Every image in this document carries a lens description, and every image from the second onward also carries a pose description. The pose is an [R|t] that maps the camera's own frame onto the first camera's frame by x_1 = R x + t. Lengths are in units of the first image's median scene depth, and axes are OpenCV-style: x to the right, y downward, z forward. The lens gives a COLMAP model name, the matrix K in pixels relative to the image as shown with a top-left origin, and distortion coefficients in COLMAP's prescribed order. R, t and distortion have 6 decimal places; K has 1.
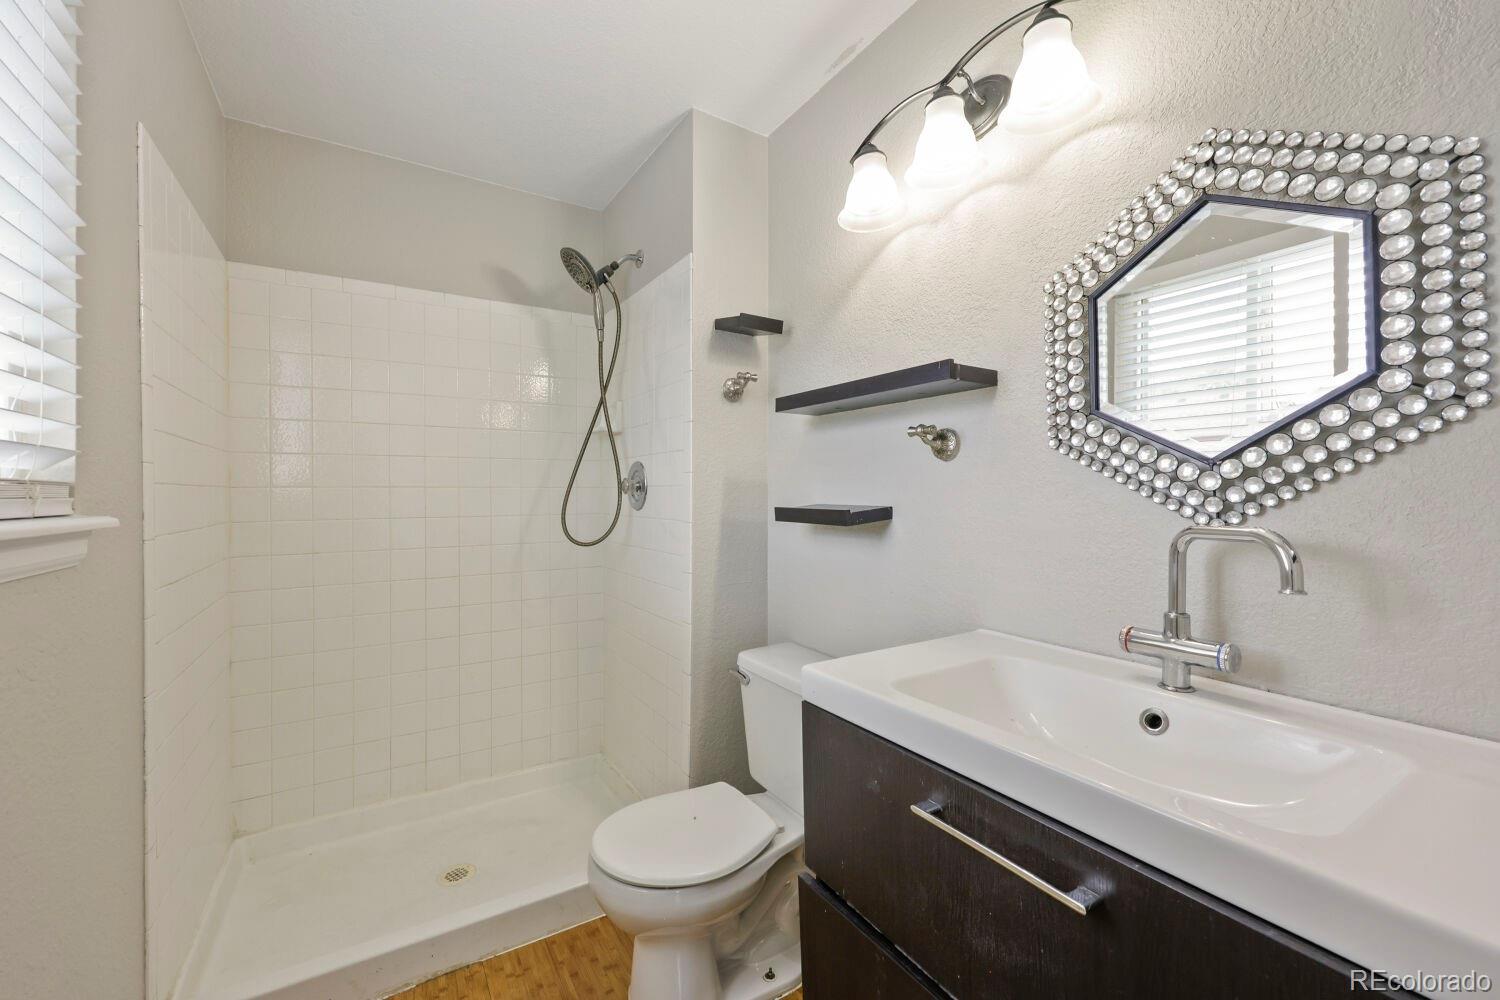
lens RADIAL K [[609.3, 0, 750.3], [0, 609.3, 497.0], [0, 0, 1]] dist [0.001967, 0.000022]
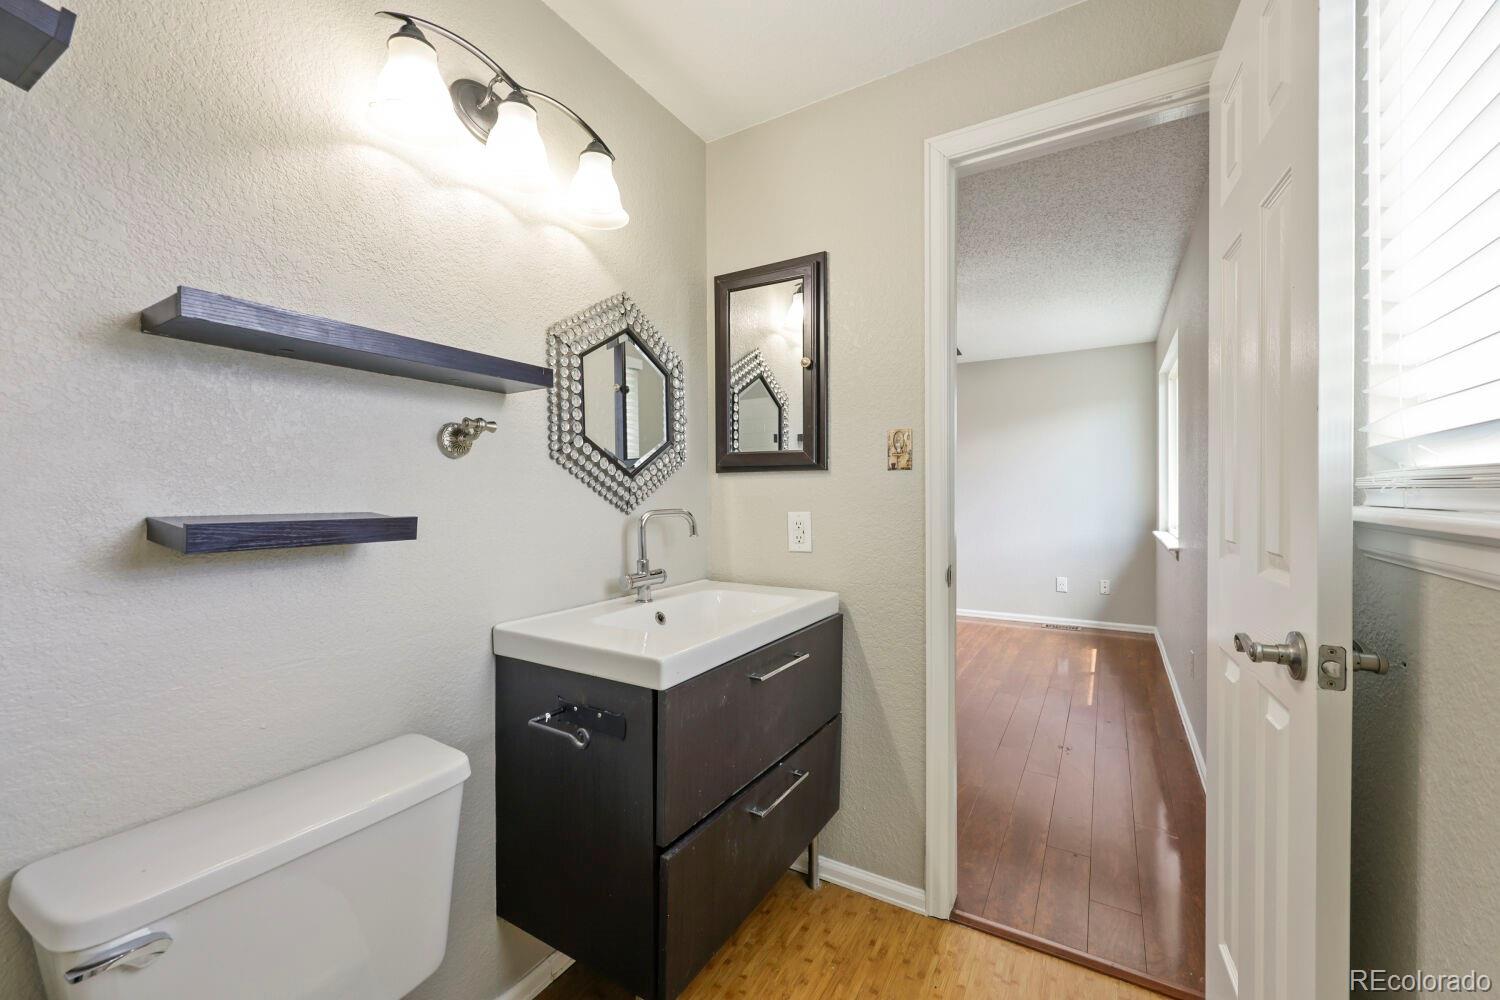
lens RADIAL K [[609.3, 0, 748.6], [0, 609.3, 495.7], [0, 0, 1]] dist [0.001967, 0.000022]
pose [[-0.457225, -0.004938, 0.889337, -0.733467], [0.005108, 0.999954, 0.008178, -0.008735], [-0.889336, 0.008282, -0.457178, 1.084741]]
